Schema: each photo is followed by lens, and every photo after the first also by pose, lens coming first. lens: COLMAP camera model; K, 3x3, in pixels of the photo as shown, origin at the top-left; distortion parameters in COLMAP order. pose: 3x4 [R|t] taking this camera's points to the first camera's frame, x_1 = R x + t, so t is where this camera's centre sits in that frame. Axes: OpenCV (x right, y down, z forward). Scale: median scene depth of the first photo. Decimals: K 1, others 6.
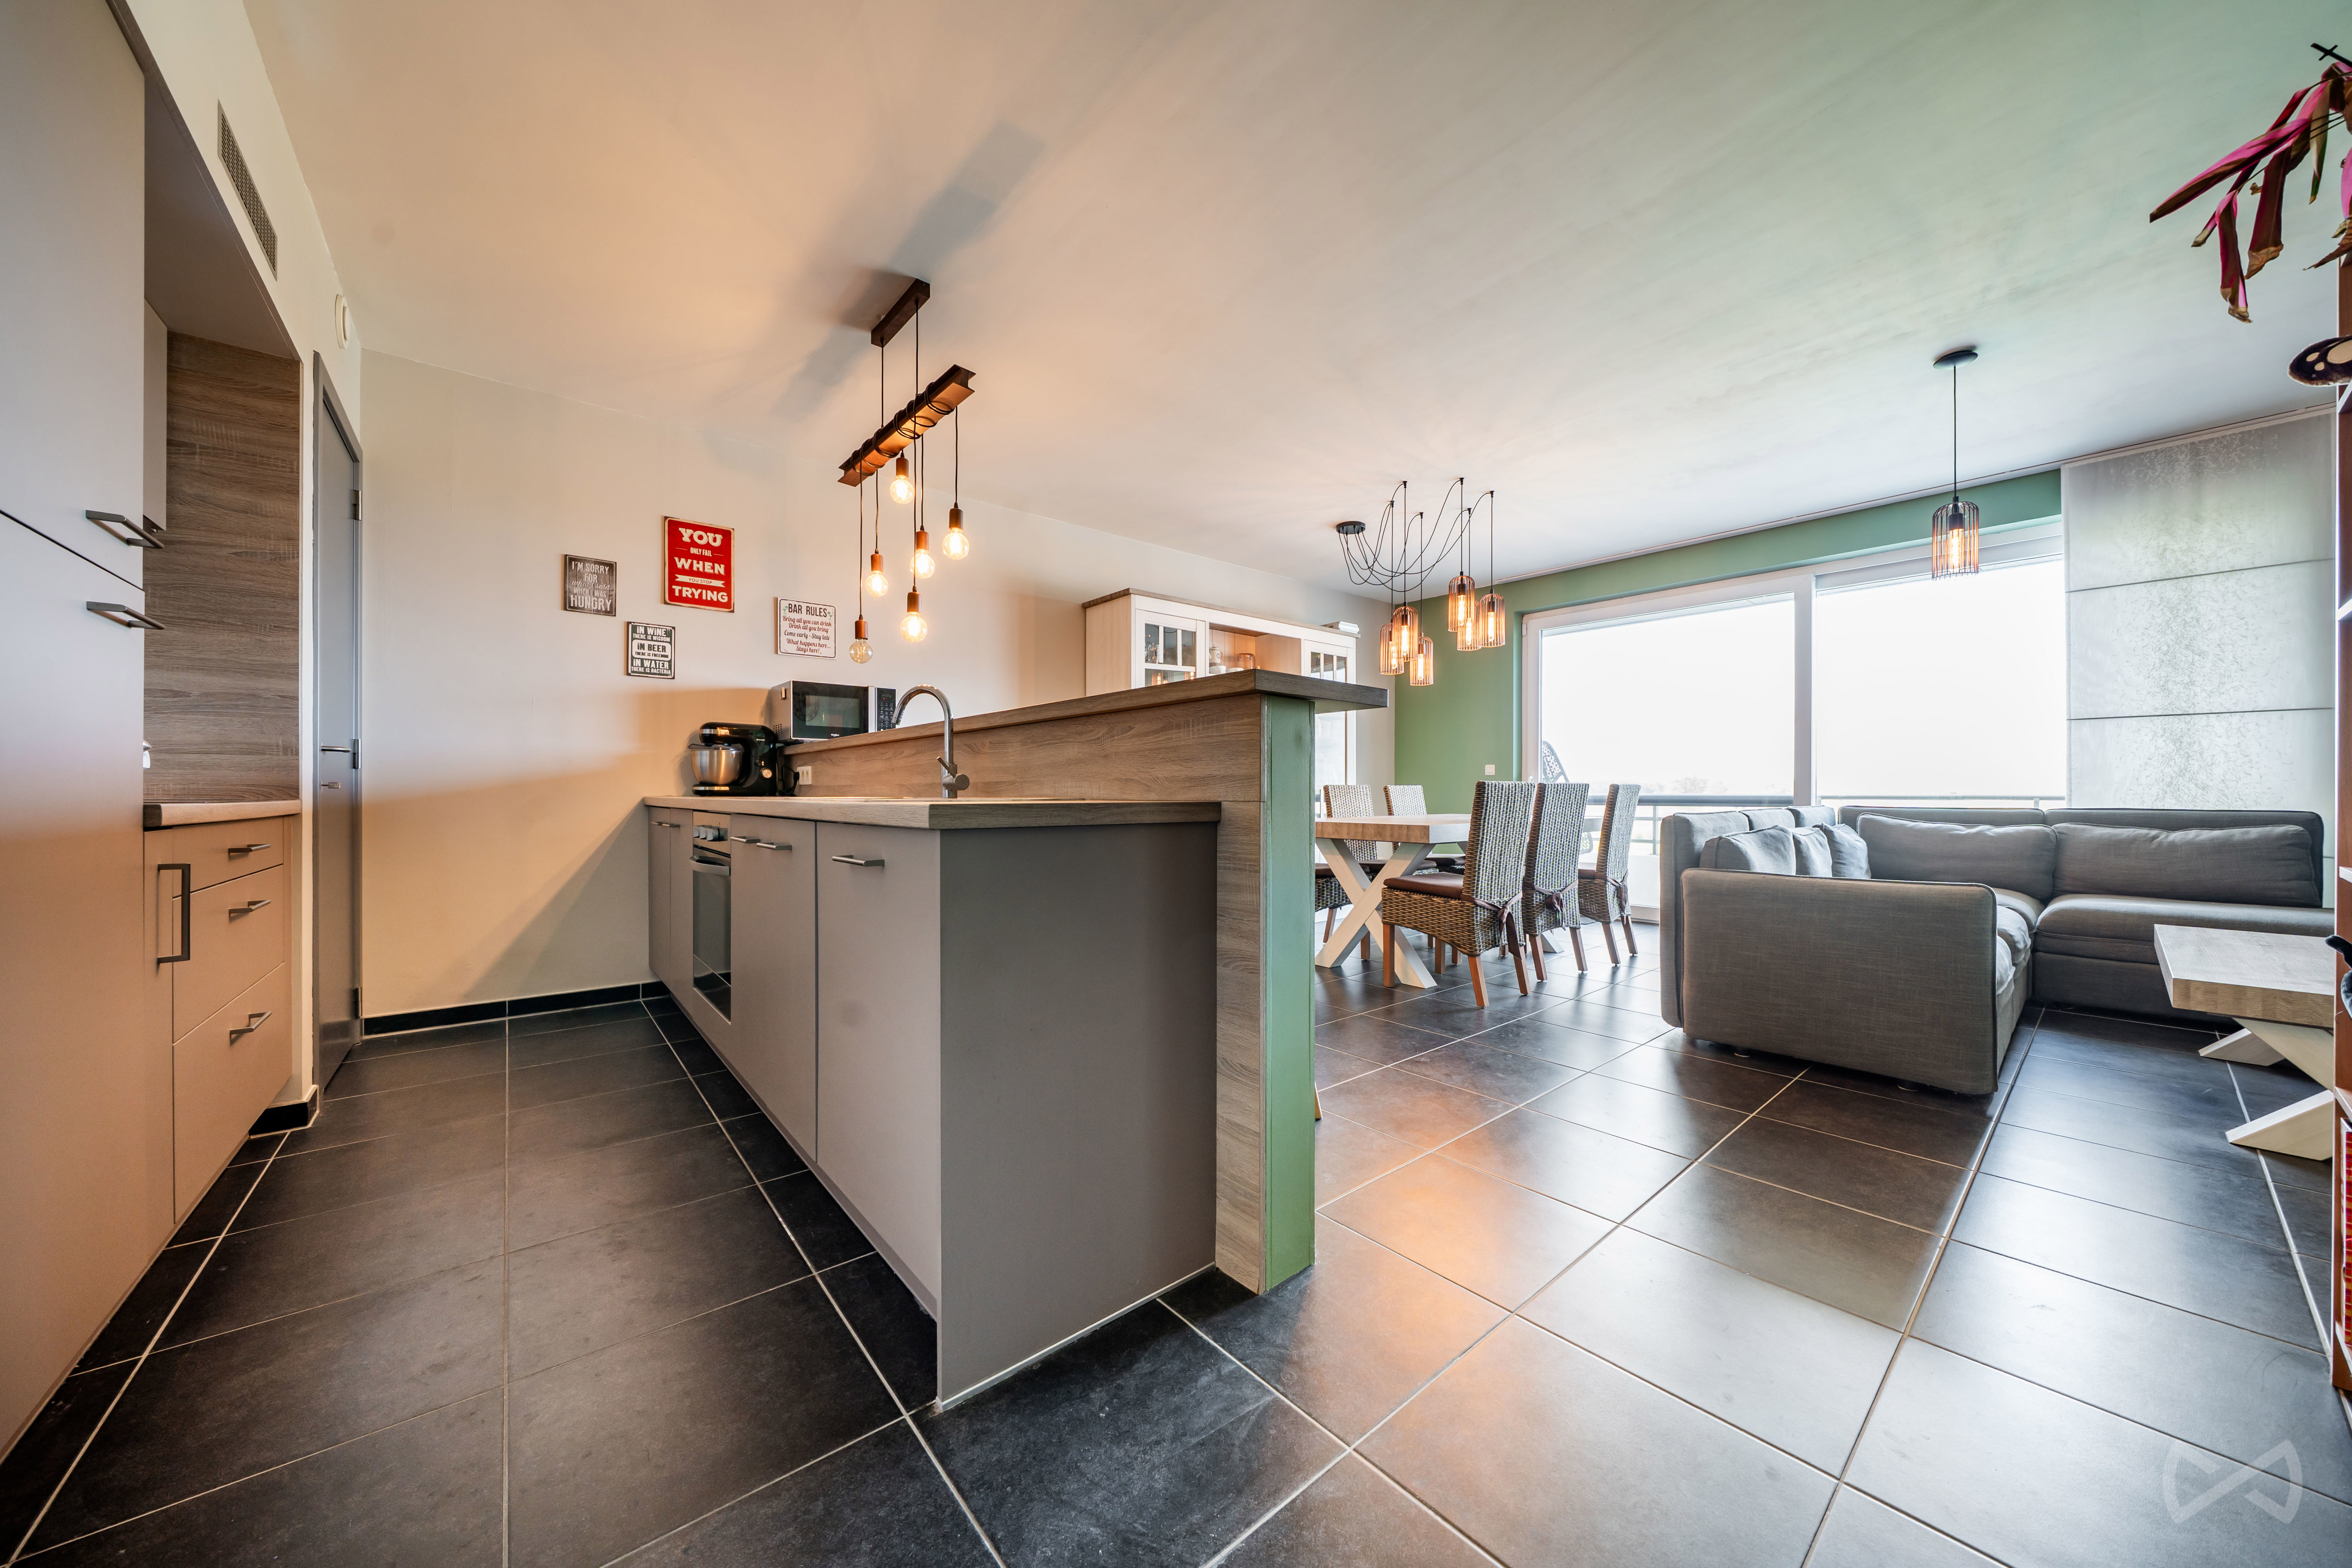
lens RADIAL K [[797.9, 0, 1176.9], [0, 797.9, 795.3], [0, 0, 1]] dist [-0.004906, -0.000354]
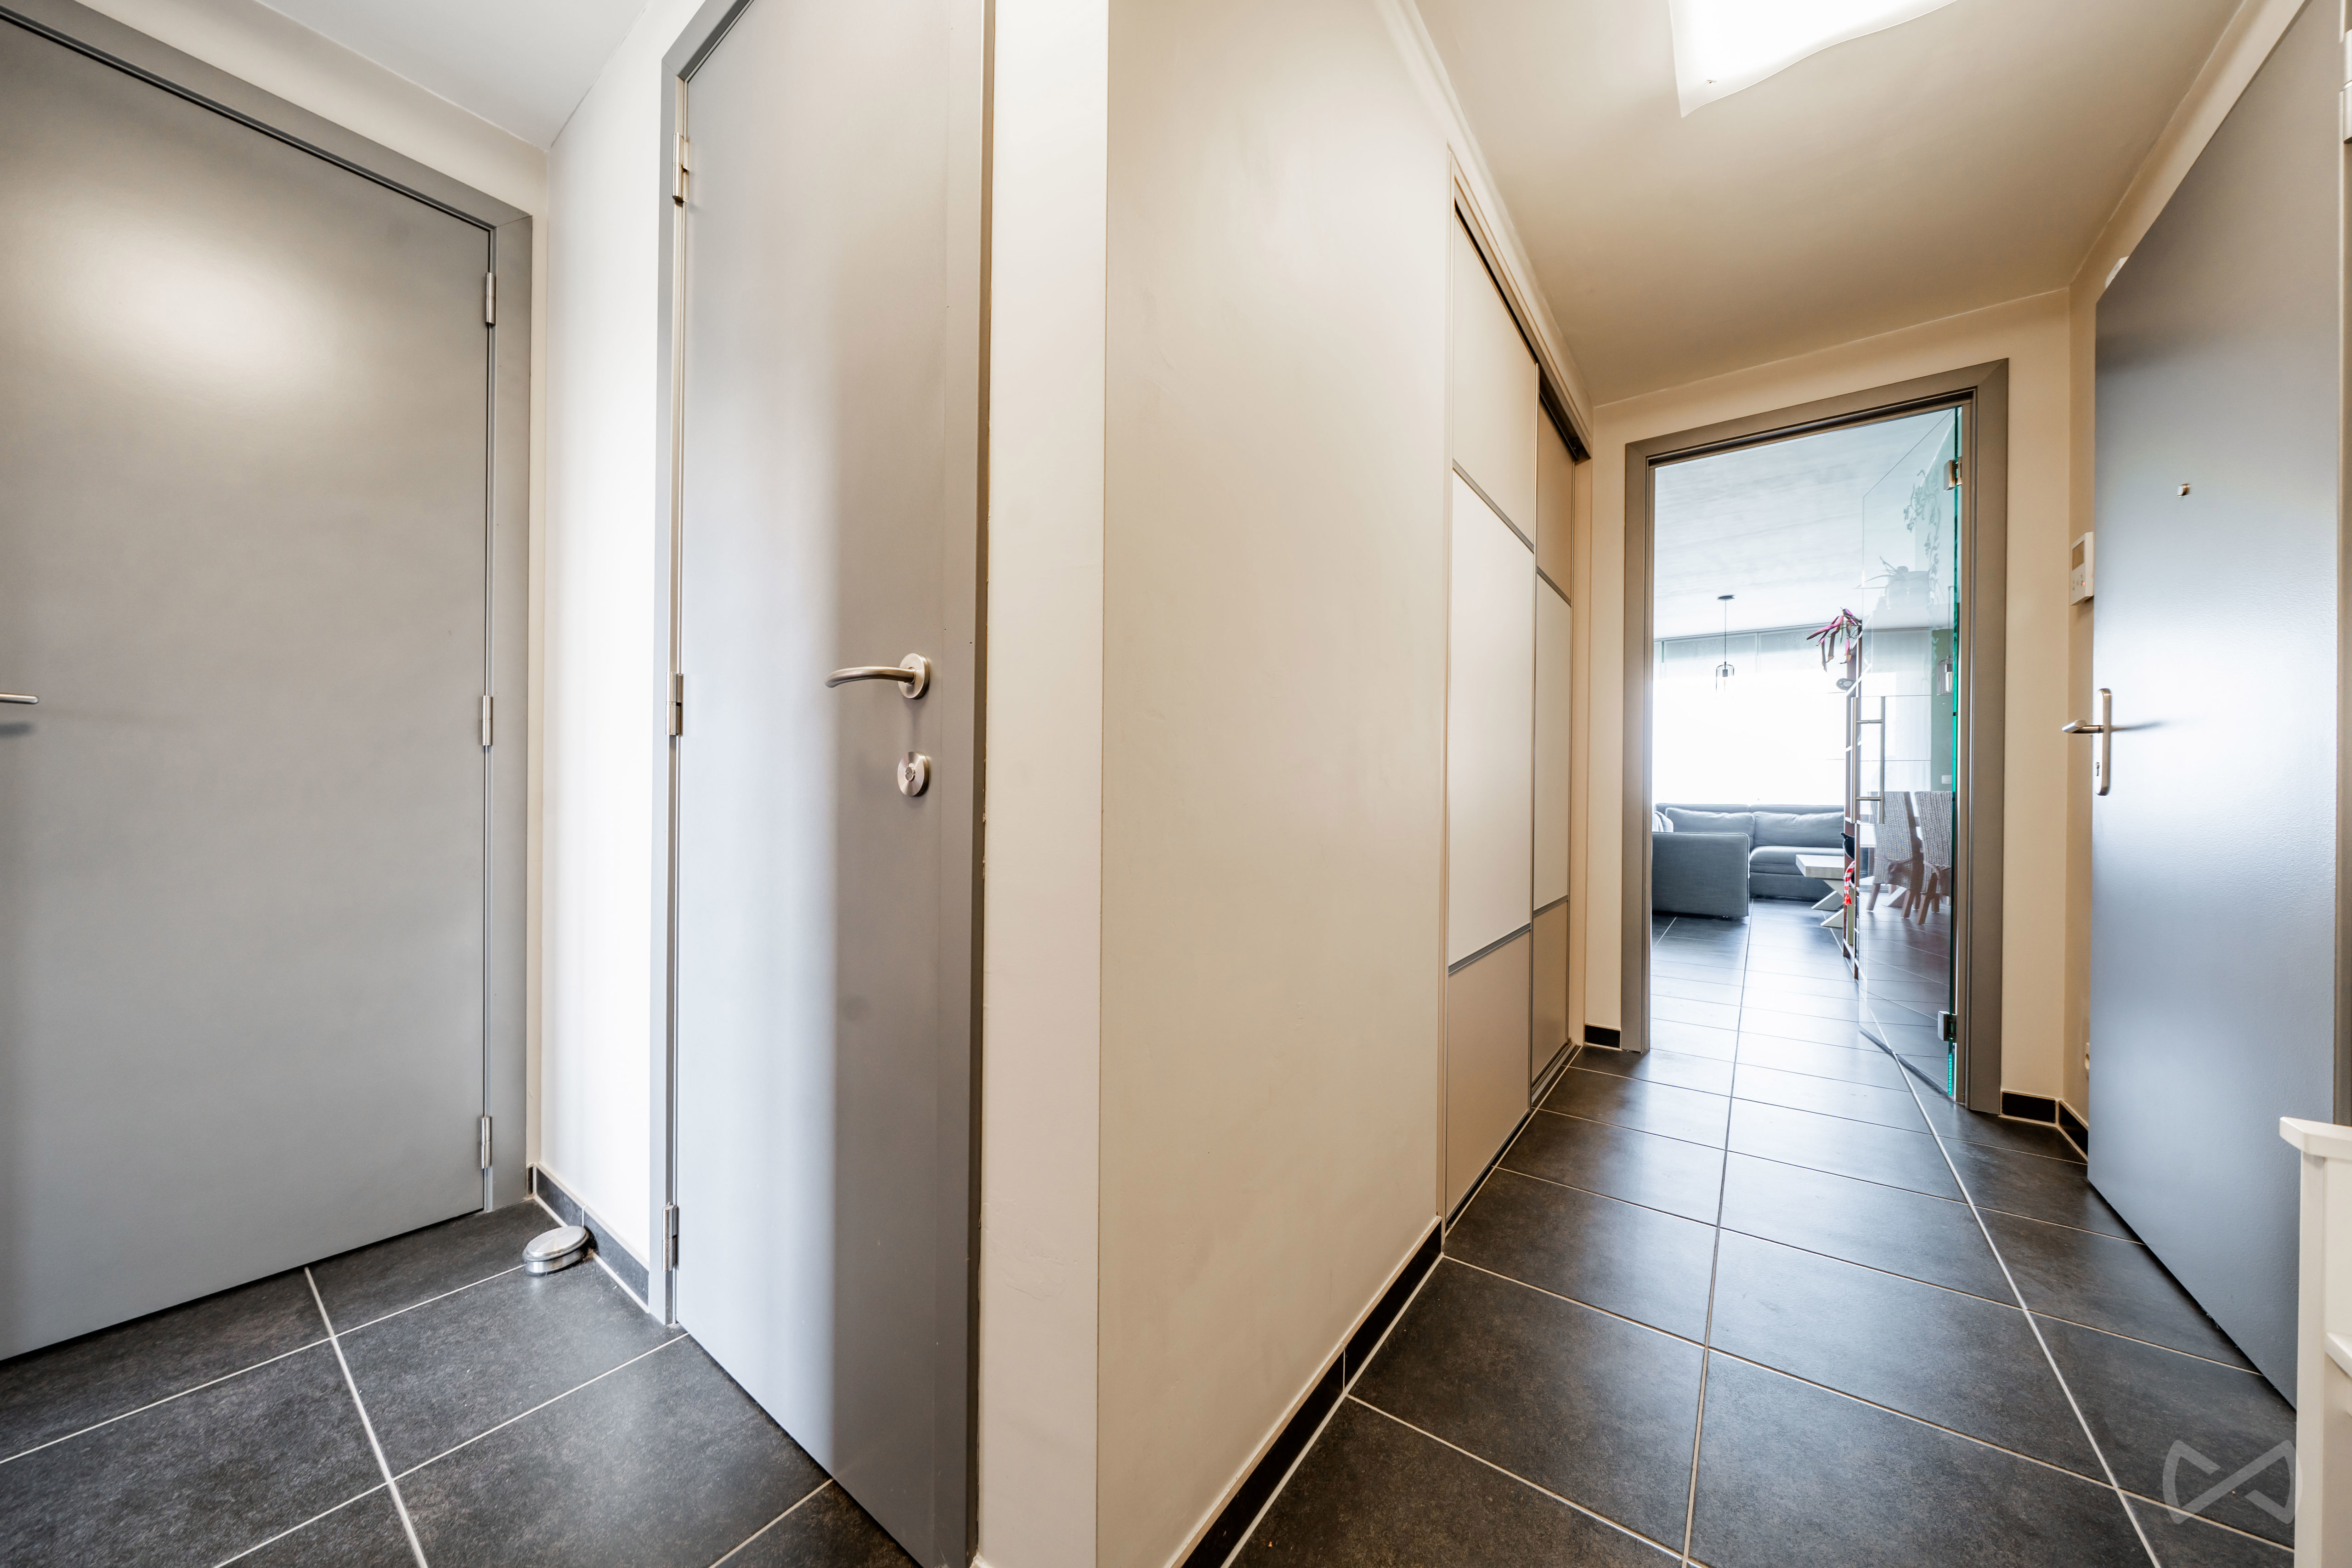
lens RADIAL K [[798.0, 0, 1172.5], [0, 798.0, 792.1], [0, 0, 1]] dist [-0.004906, -0.000354]
pose [[0.970720, 0.004242, 0.240177, -0.890594], [-0.004325, 0.999991, -0.000181, -0.008202], [-0.240176, -0.000863, 0.970729, -0.666837]]
